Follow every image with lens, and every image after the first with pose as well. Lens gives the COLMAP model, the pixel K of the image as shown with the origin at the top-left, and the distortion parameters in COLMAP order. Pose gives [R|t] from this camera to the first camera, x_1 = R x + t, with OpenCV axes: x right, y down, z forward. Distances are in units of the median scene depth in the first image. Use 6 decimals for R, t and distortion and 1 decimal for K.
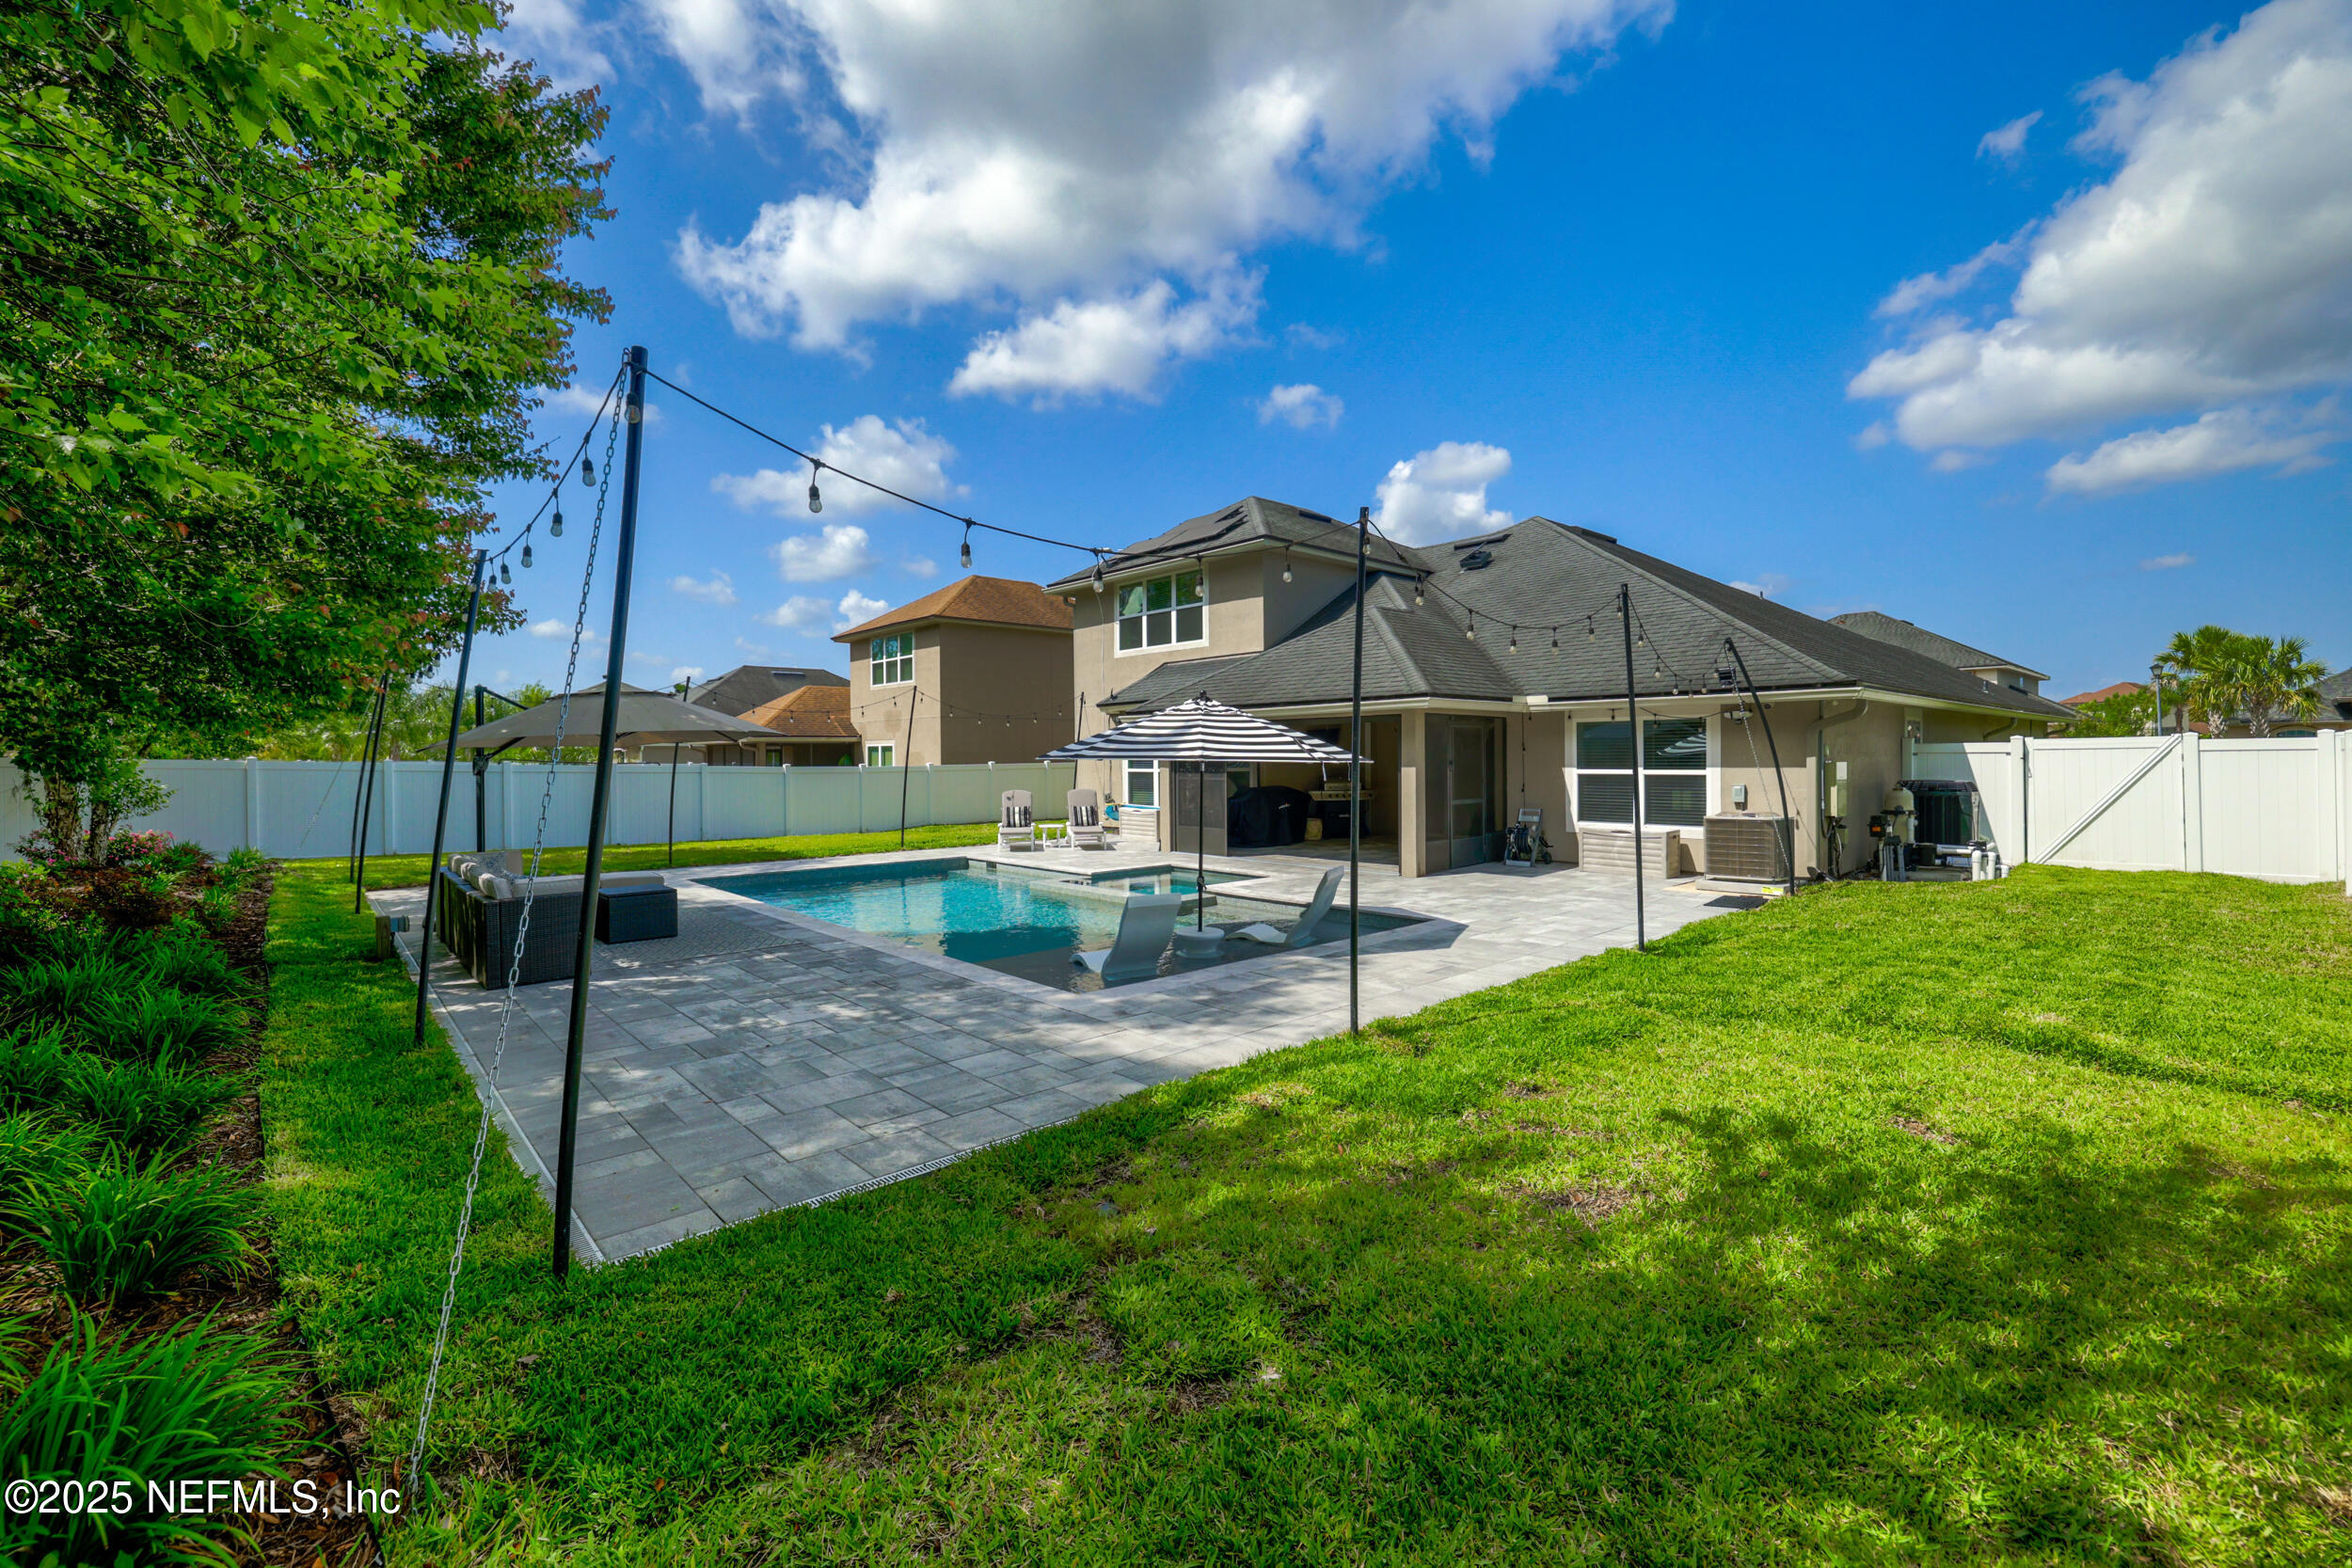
lens RADIAL K [[984.9, 0, 1183.9], [0, 984.9, 767.4], [0, 0, 1]] dist [-0.000772, 0.000121]
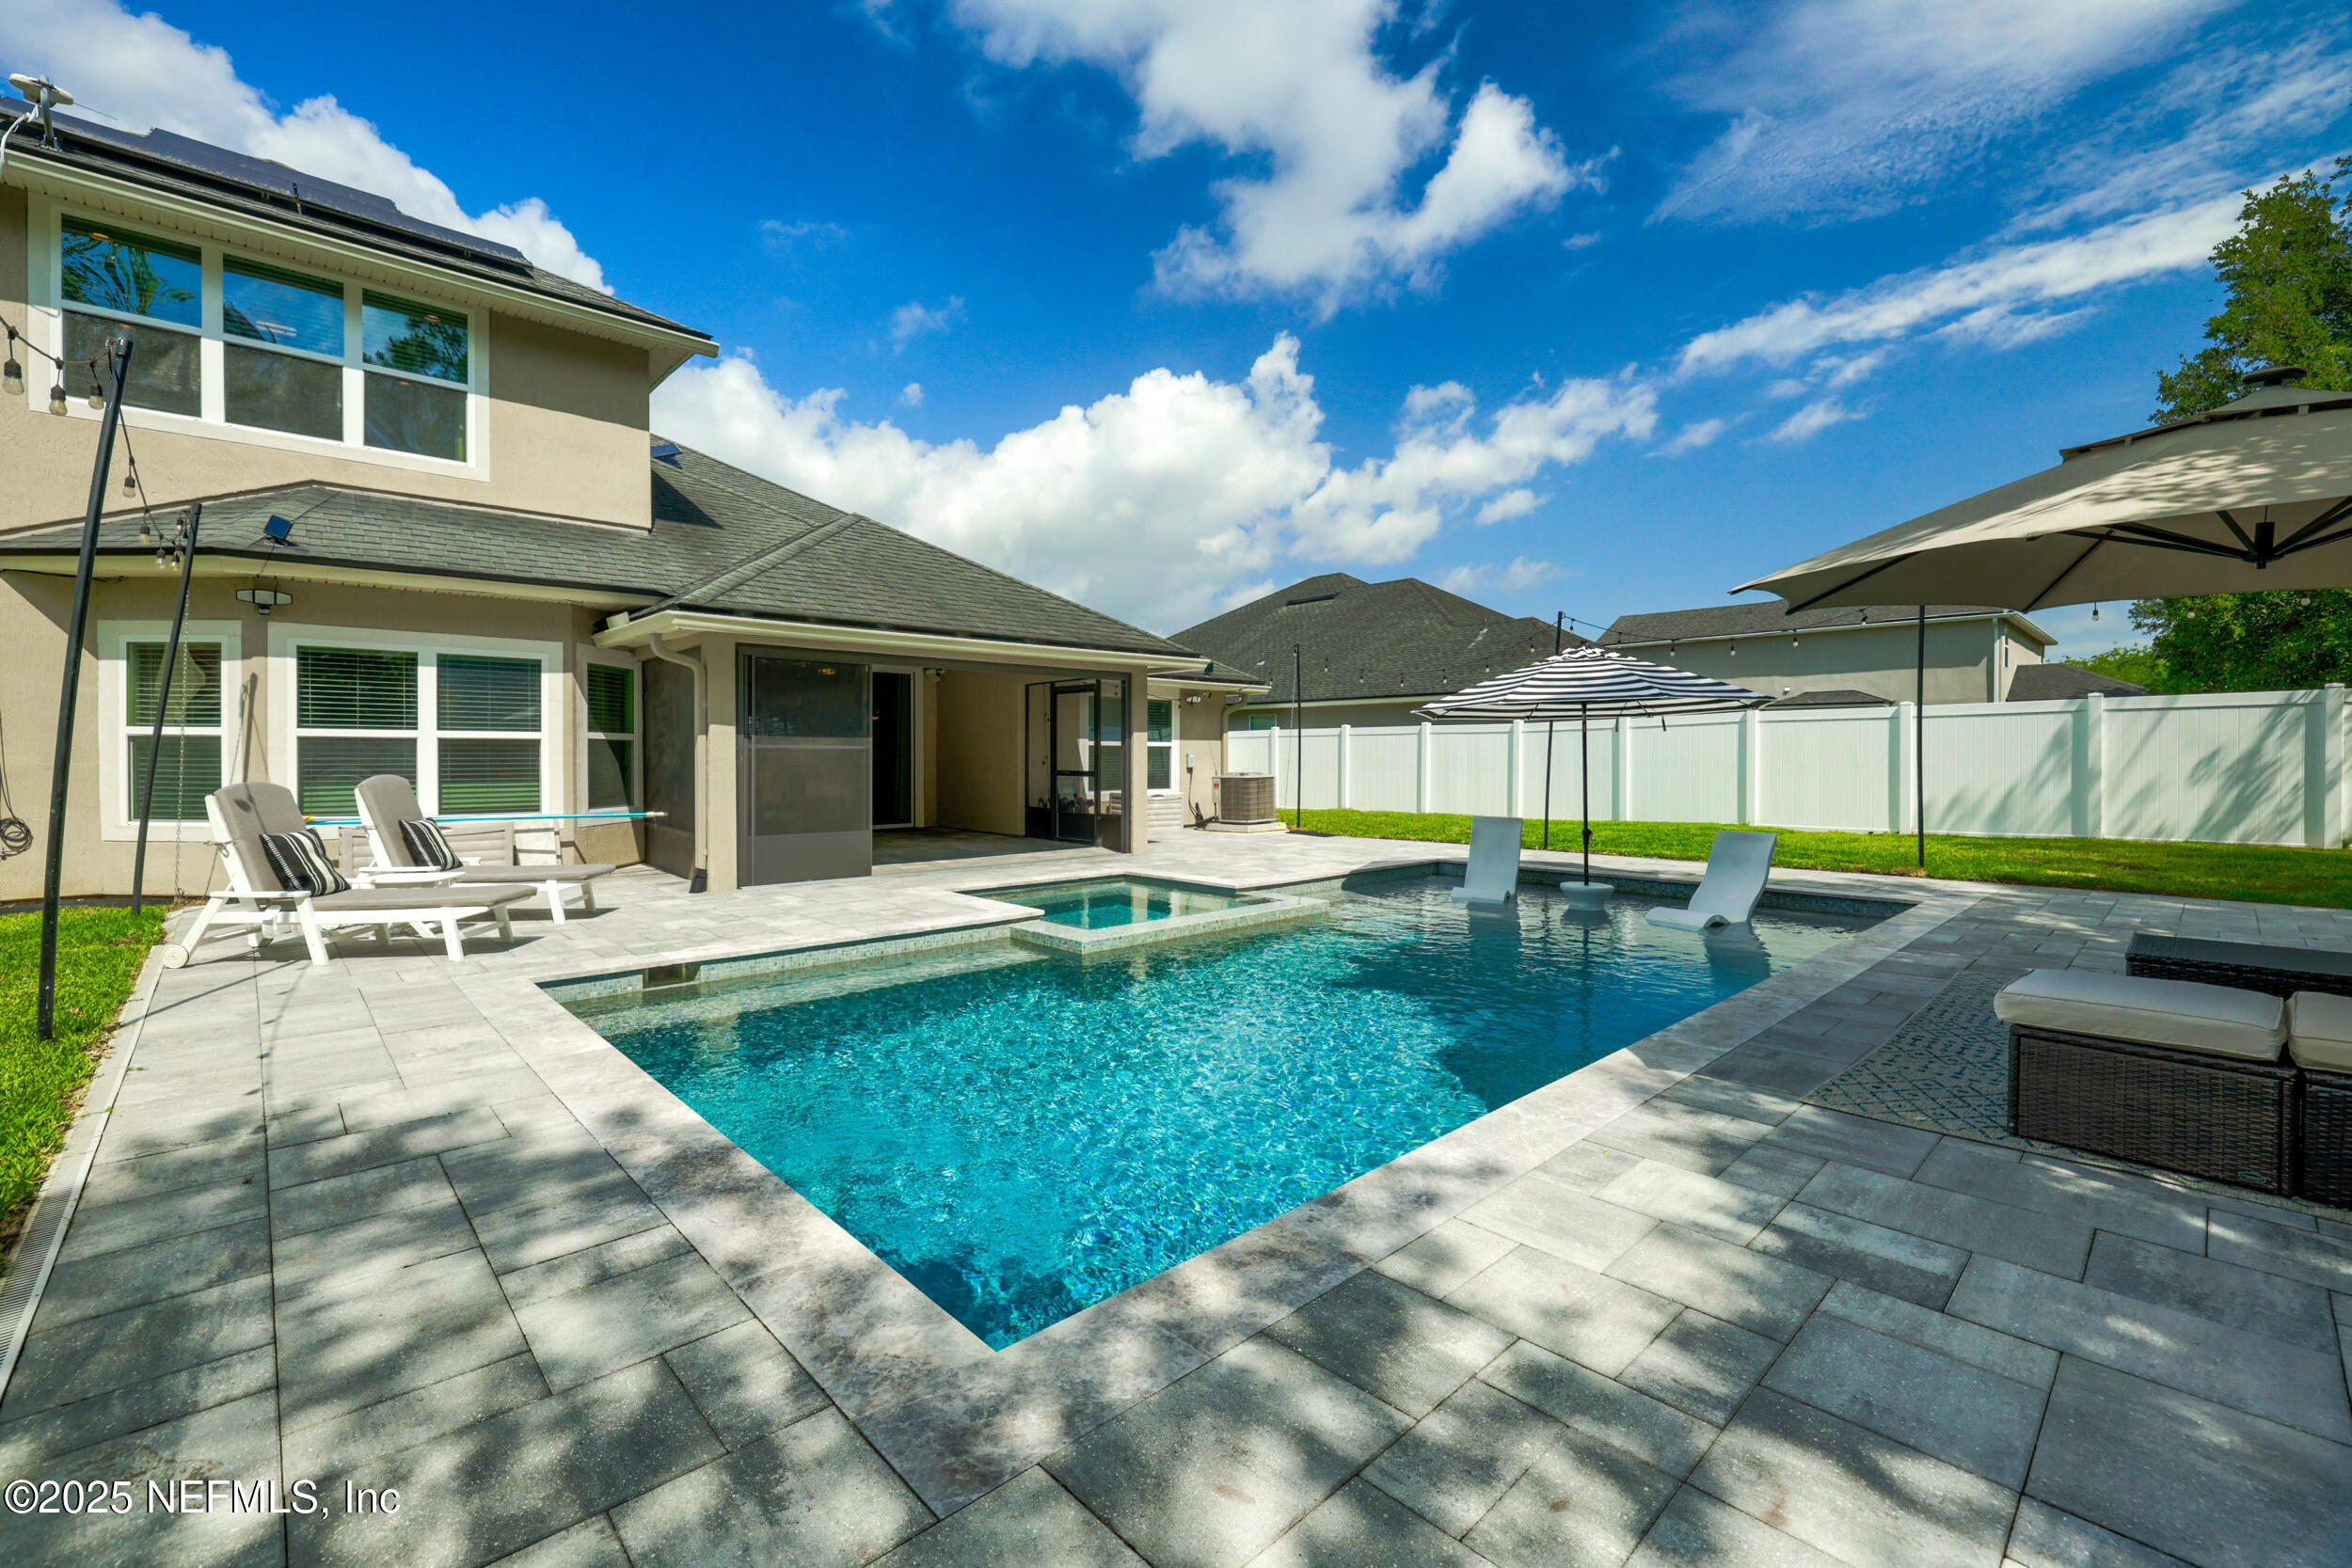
lens RADIAL K [[984.9, 0, 1162.0], [0, 984.9, 763.6], [0, 0, 1]] dist [-0.000772, 0.000121]
pose [[0.000094, -0.002287, 0.999997, -0.452417], [0.006335, 0.999977, 0.002286, 0.016714], [-0.999980, 0.006335, 0.000108, 0.653325]]
